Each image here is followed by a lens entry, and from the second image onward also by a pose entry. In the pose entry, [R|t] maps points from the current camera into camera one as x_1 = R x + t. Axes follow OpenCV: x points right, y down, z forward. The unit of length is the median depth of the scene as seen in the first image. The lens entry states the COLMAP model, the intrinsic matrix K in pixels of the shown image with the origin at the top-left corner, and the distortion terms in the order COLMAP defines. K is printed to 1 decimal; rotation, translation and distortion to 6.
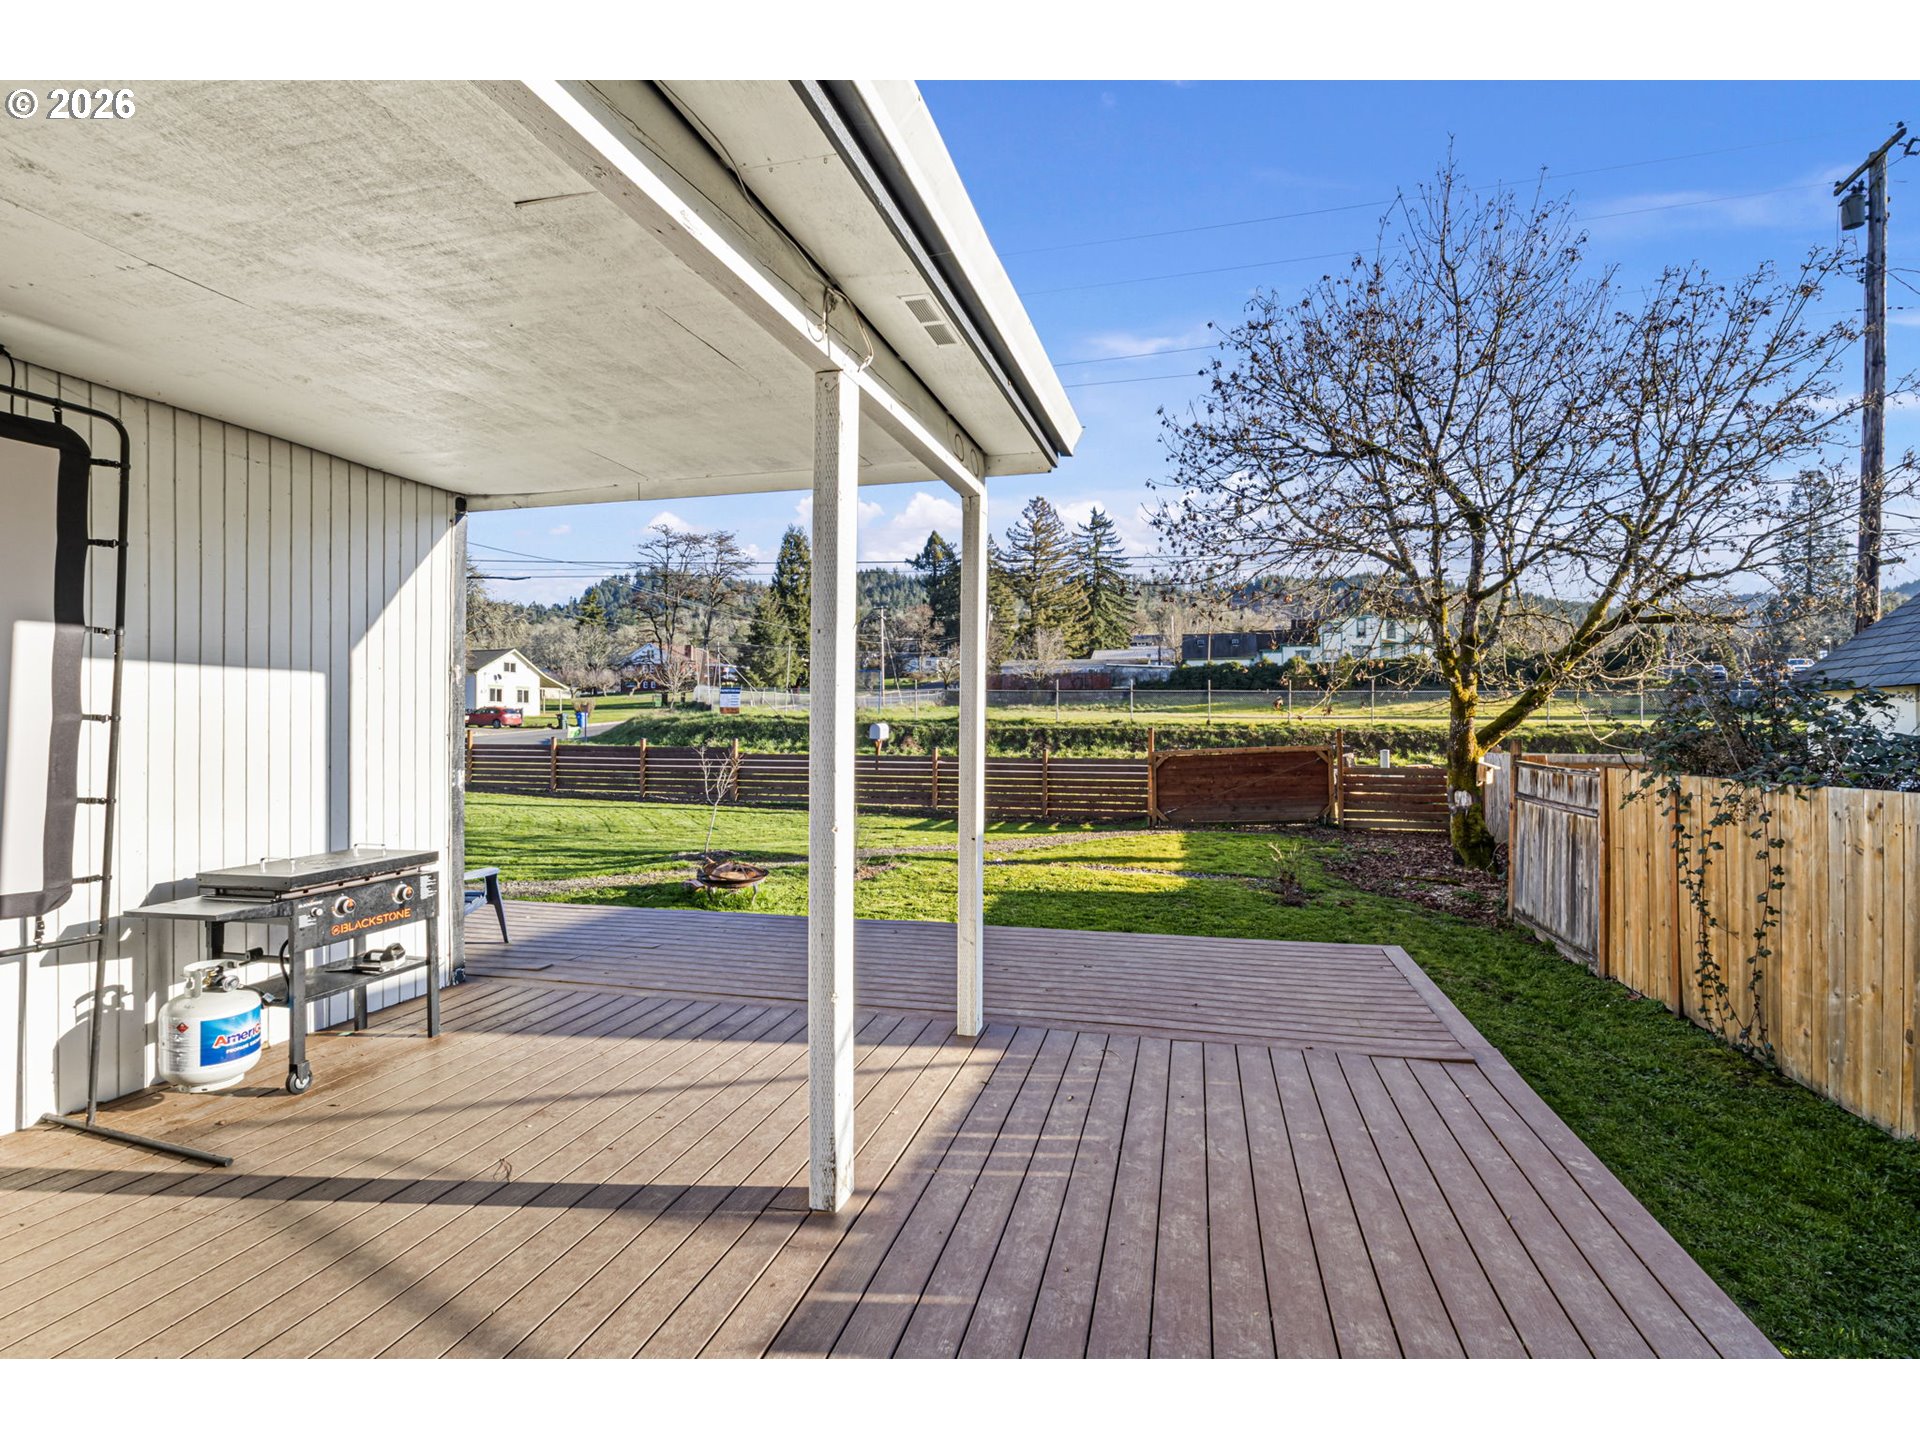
lens RADIAL K [[957.1, 0, 966.4], [0, 957.1, 715.3], [0, 0, 1]] dist [-0.009397, -0.001390]
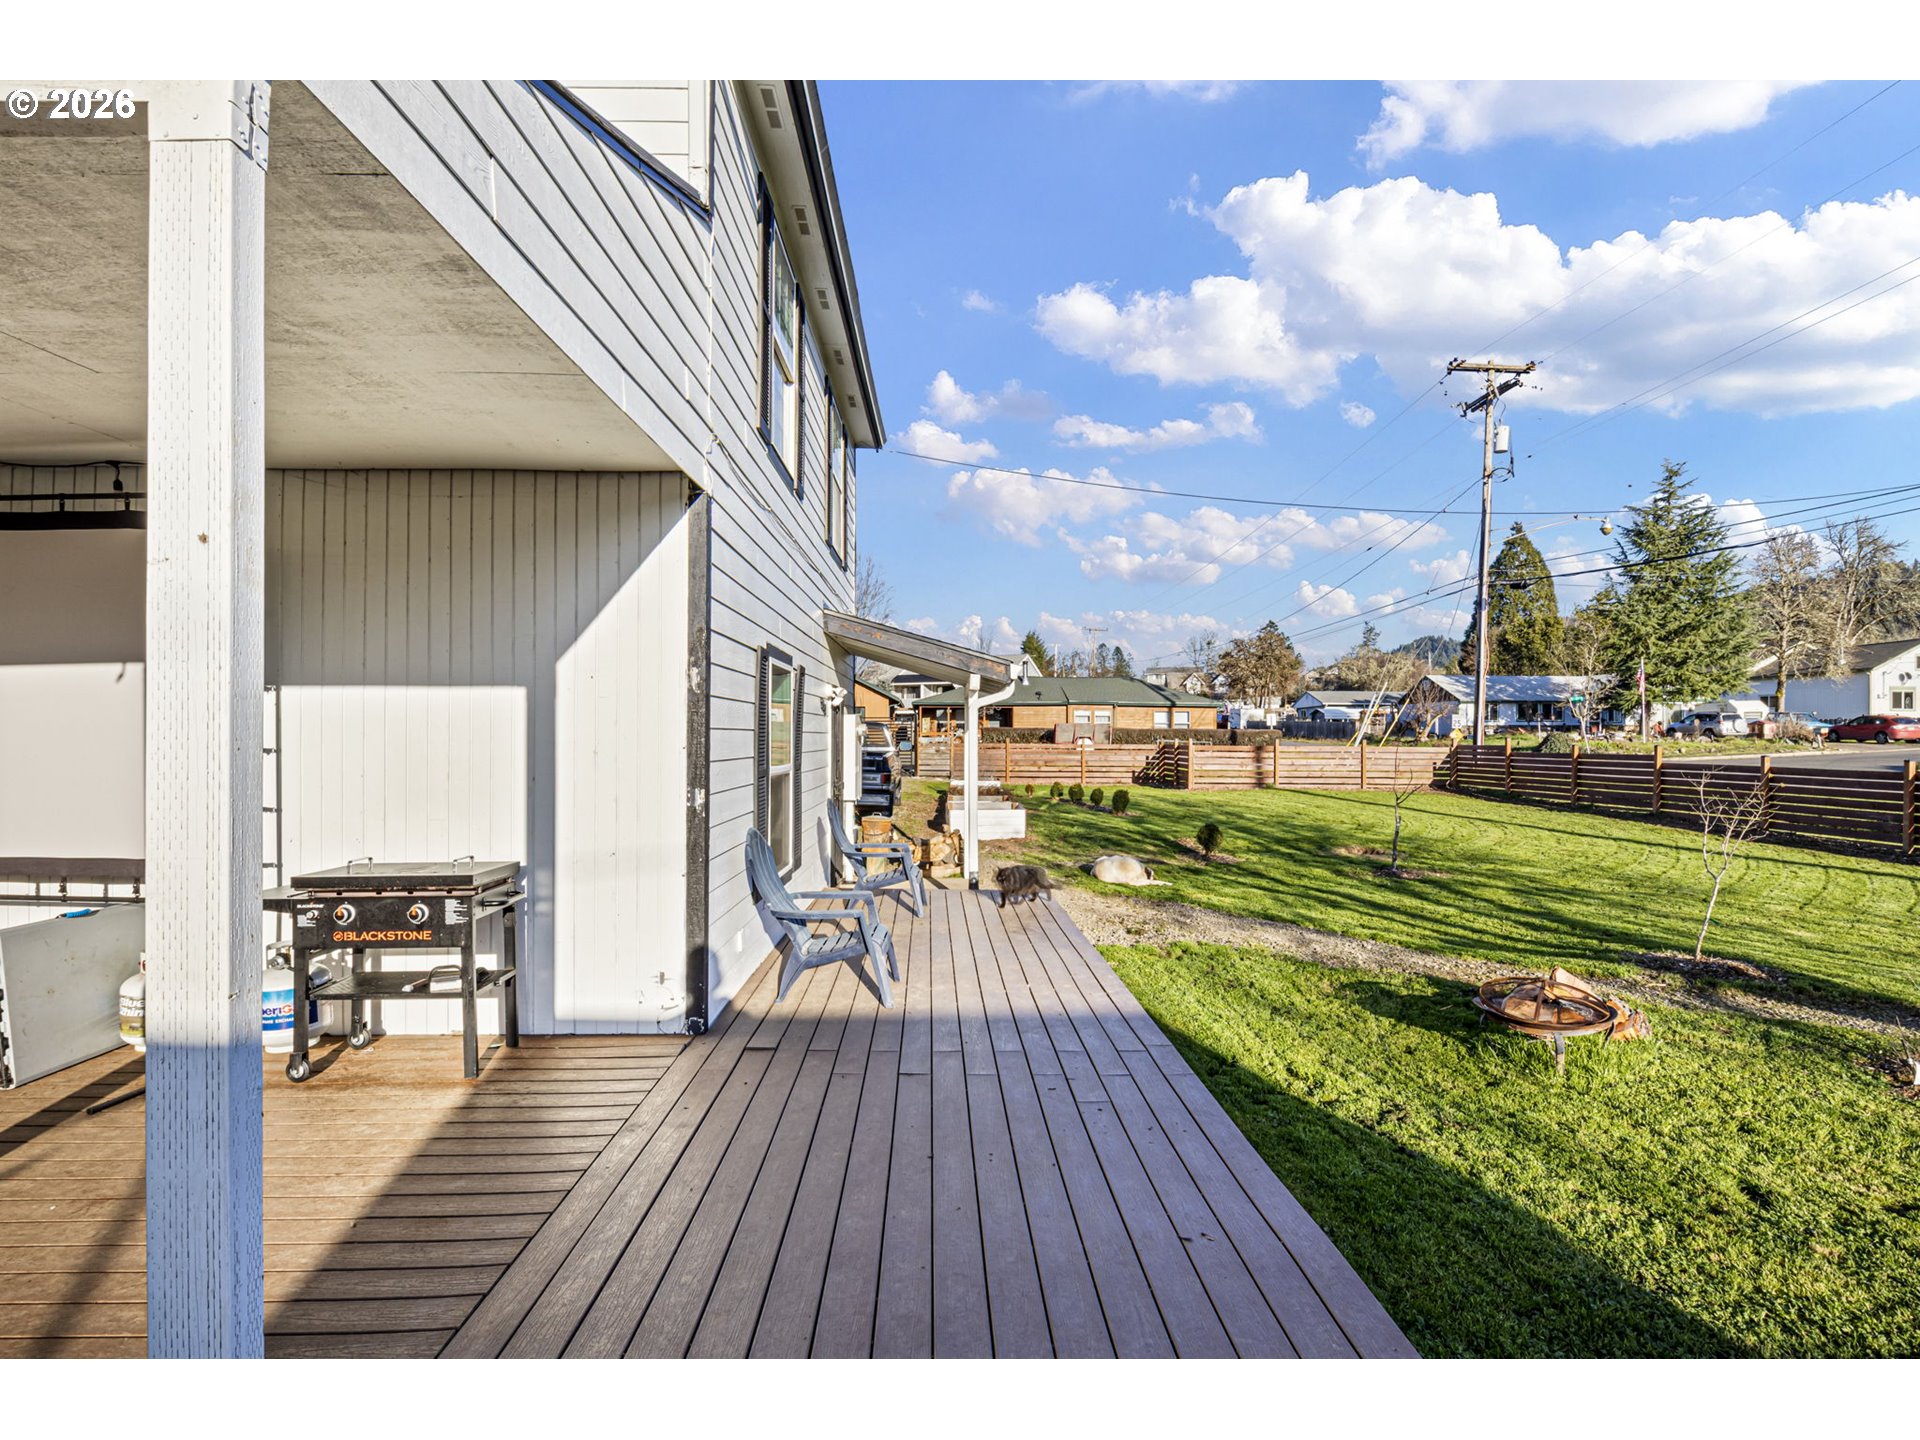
lens RADIAL K [[957.1, 0, 966.4], [0, 957.1, 715.3], [0, 0, 1]] dist [-0.009397, -0.001390]
pose [[0.278136, -0.020386, -0.960325, 0.443444], [0.006742, 0.999792, -0.019271, 0.010191], [0.960518, -0.001115, 0.278216, 1.171126]]
